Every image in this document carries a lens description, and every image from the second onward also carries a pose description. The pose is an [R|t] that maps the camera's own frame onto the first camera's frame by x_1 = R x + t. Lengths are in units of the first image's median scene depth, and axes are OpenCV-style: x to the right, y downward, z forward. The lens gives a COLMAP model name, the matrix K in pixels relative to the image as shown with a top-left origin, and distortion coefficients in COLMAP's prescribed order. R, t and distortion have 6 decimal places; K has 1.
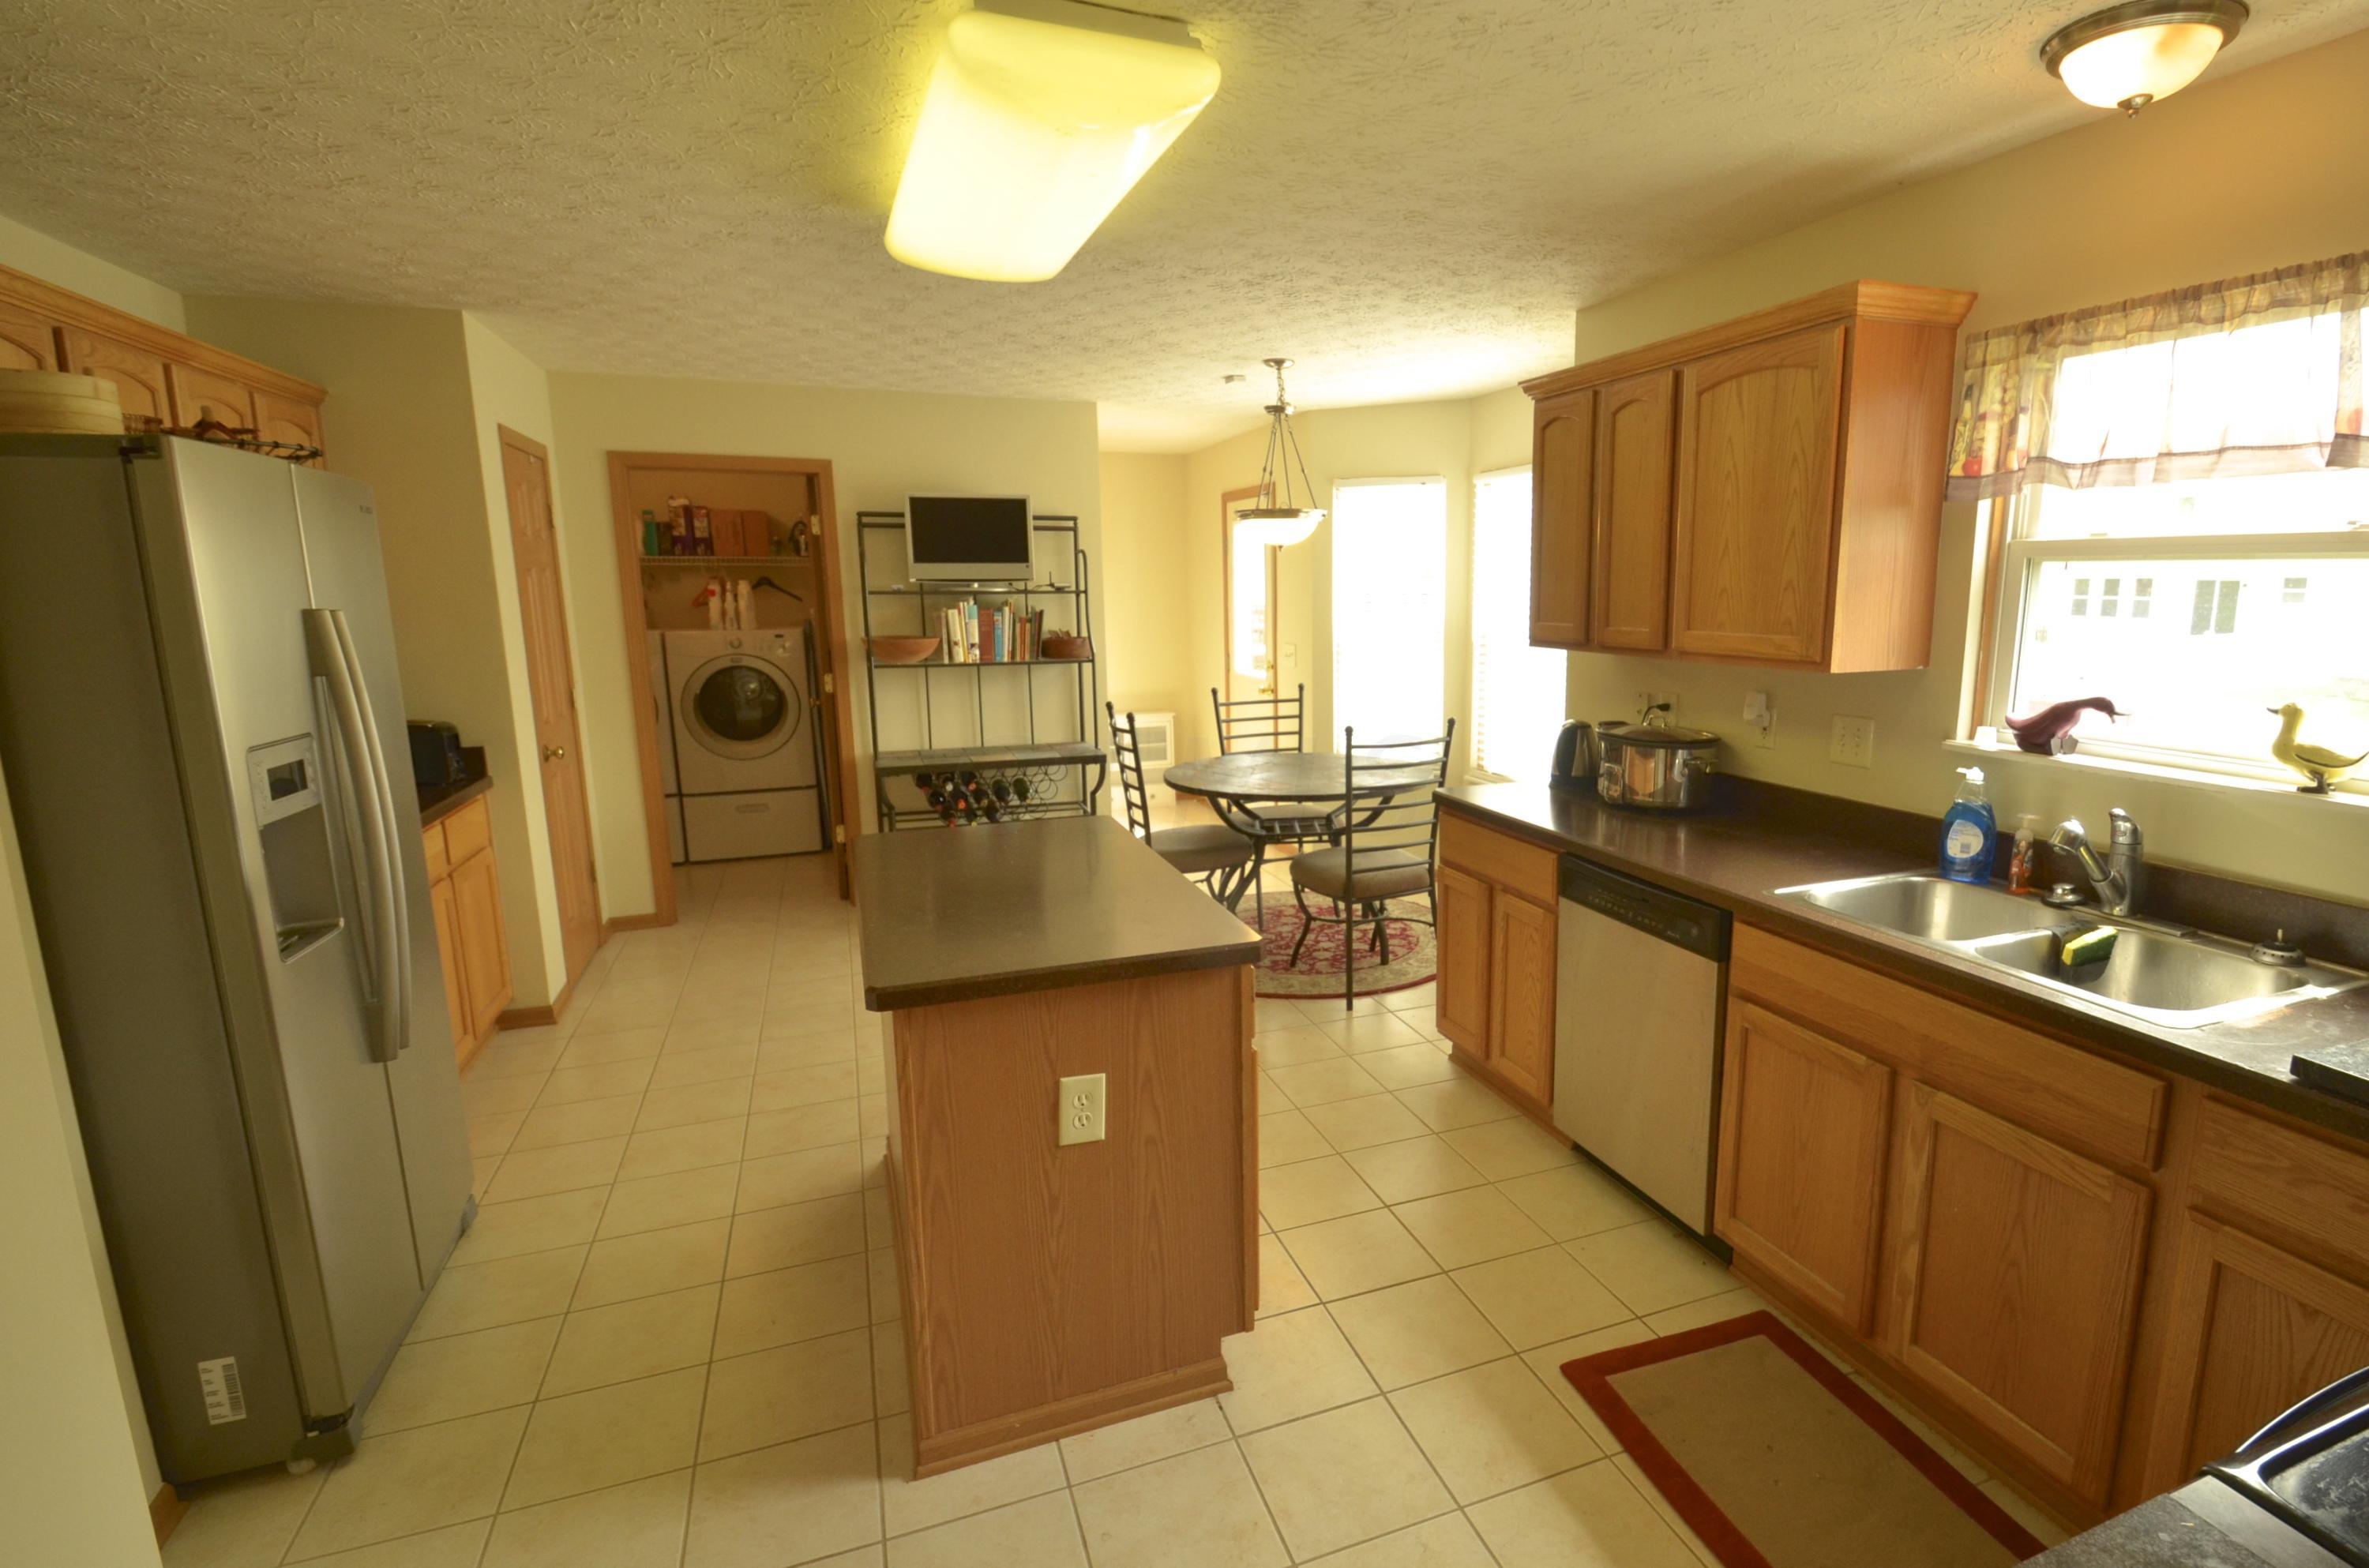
lens RADIAL K [[1122.5, 0, 1184.5], [0, 1122.5, 784.0], [0, 0, 1]] dist [0.034567, -0.024057]
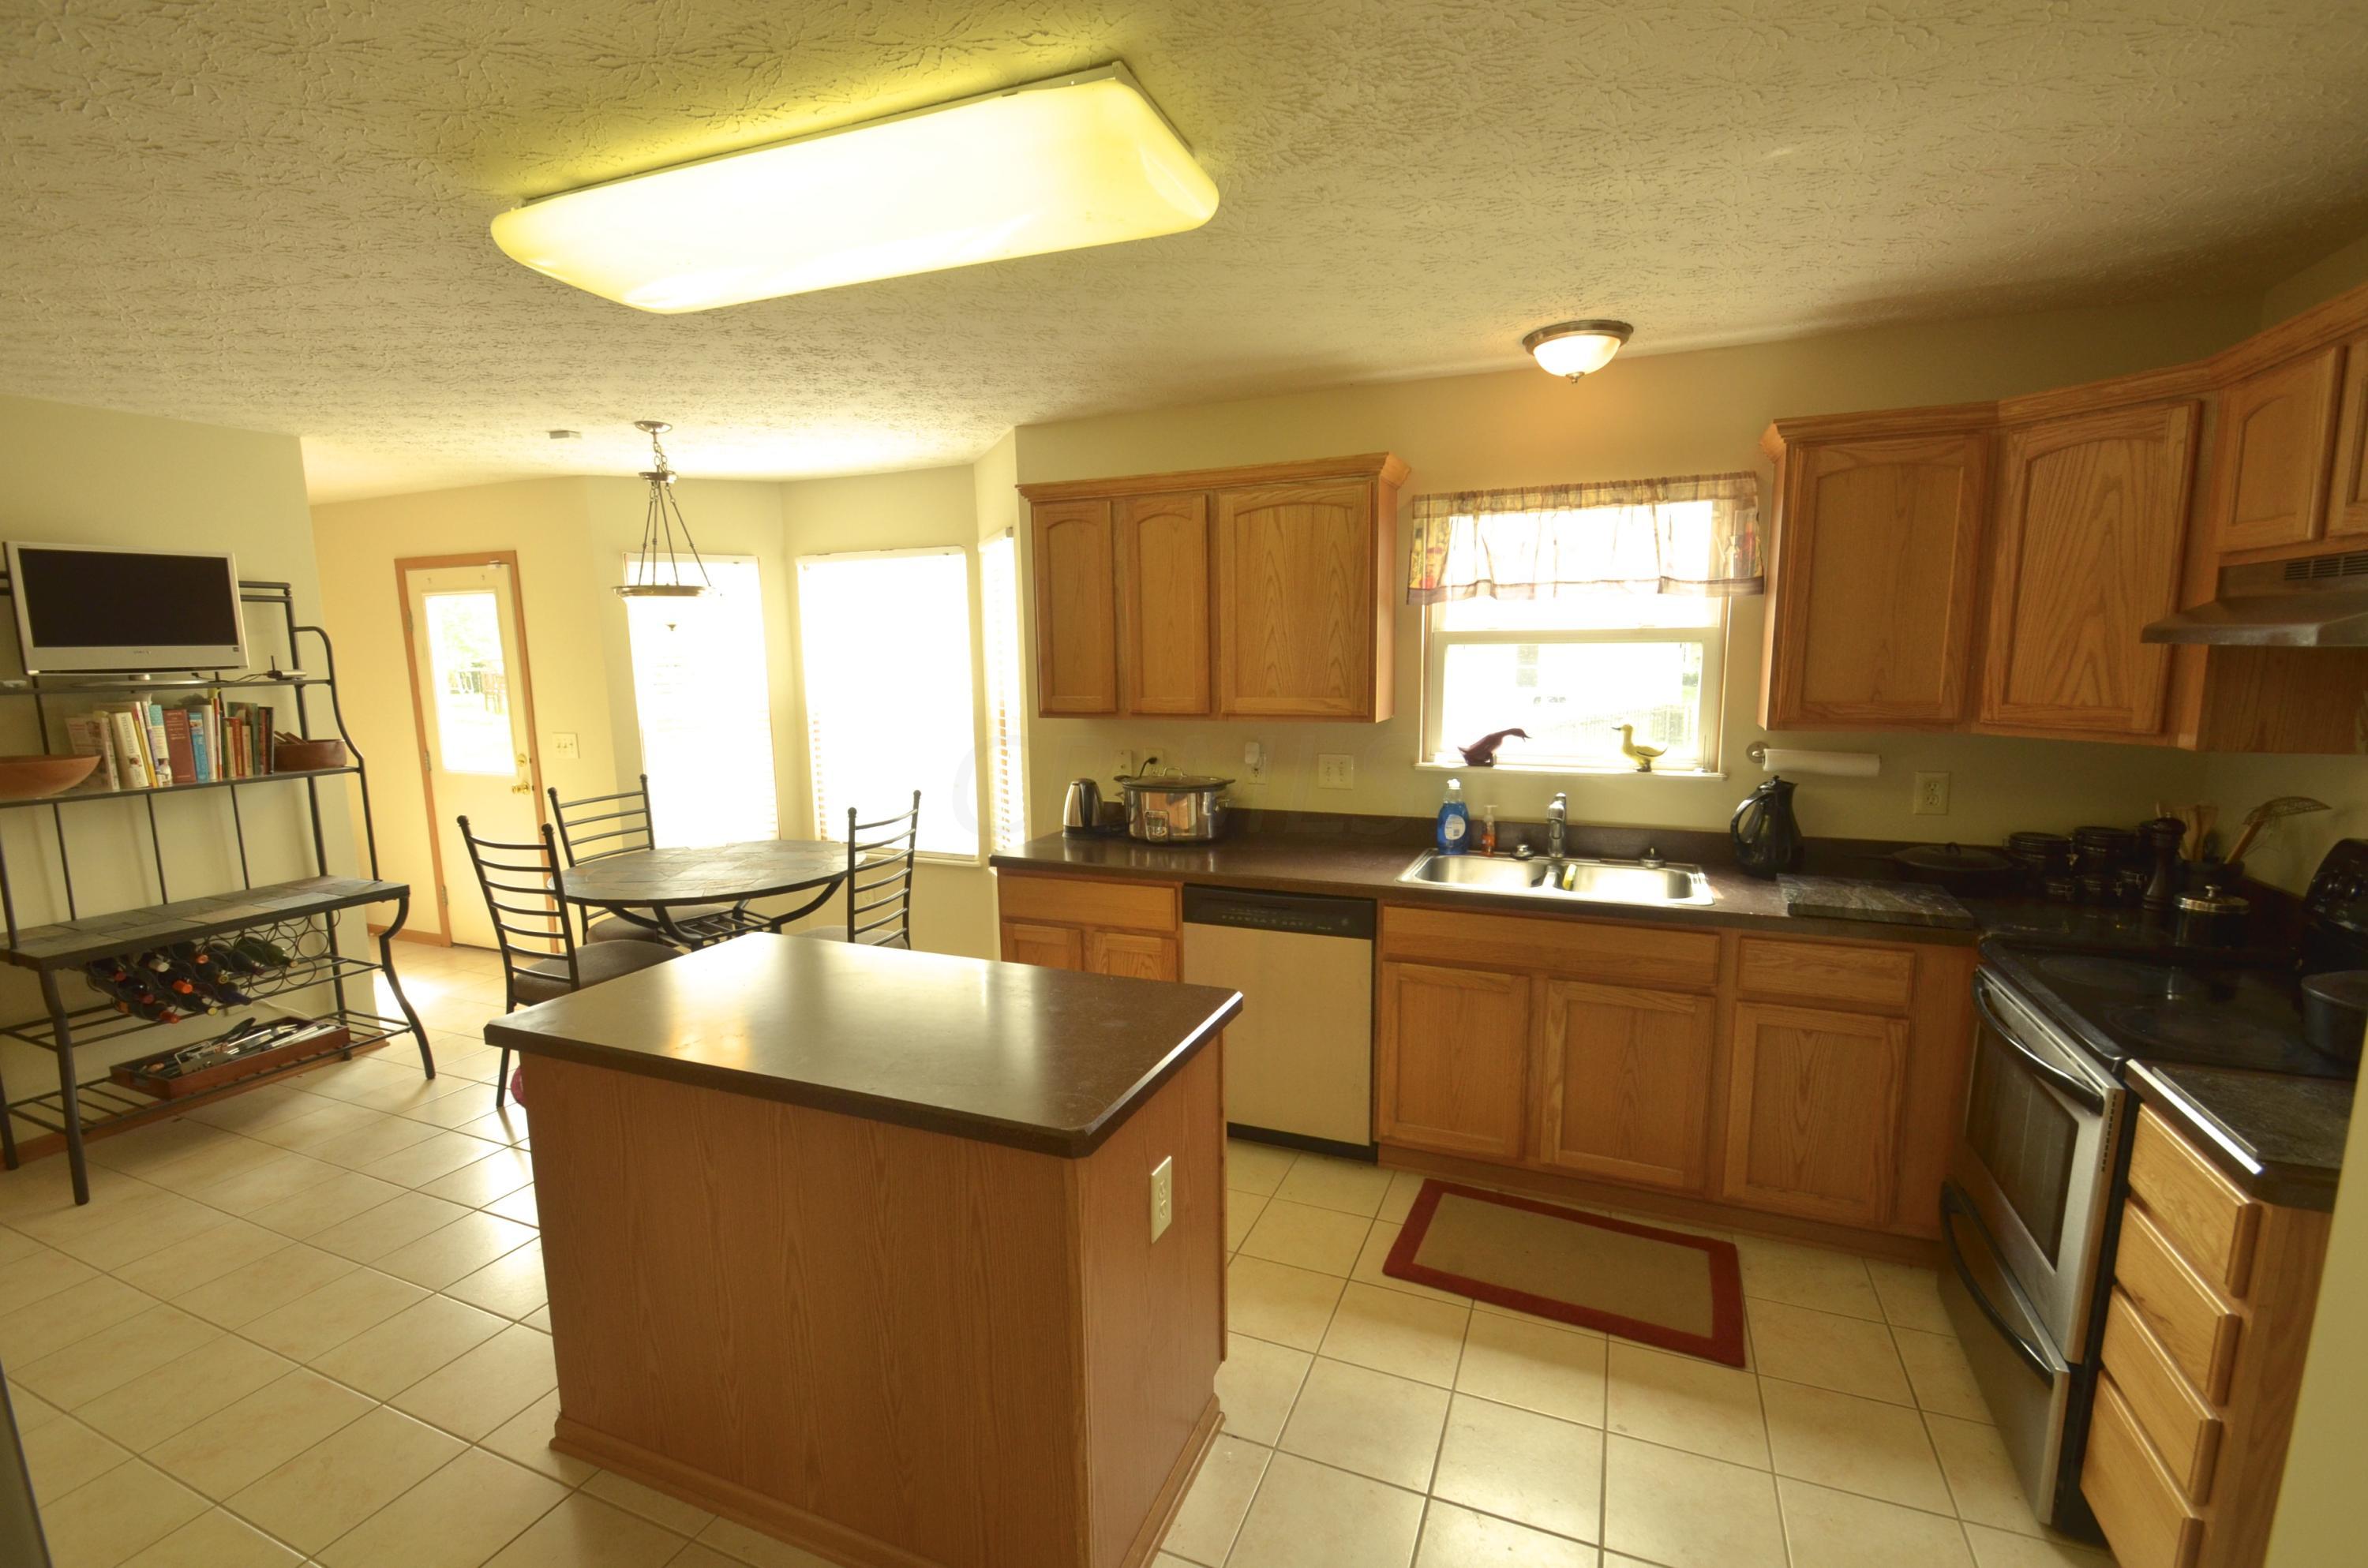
lens RADIAL K [[1059.2, 0, 1182.9], [0, 1059.2, 815.9], [0, 0, 1]] dist [-0.001482, -0.000780]
pose [[0.703660, -0.118130, 0.700648, -0.503319], [0.138293, 0.989995, 0.028026, -0.050257], [-0.696948, 0.077174, 0.712957, 0.219620]]
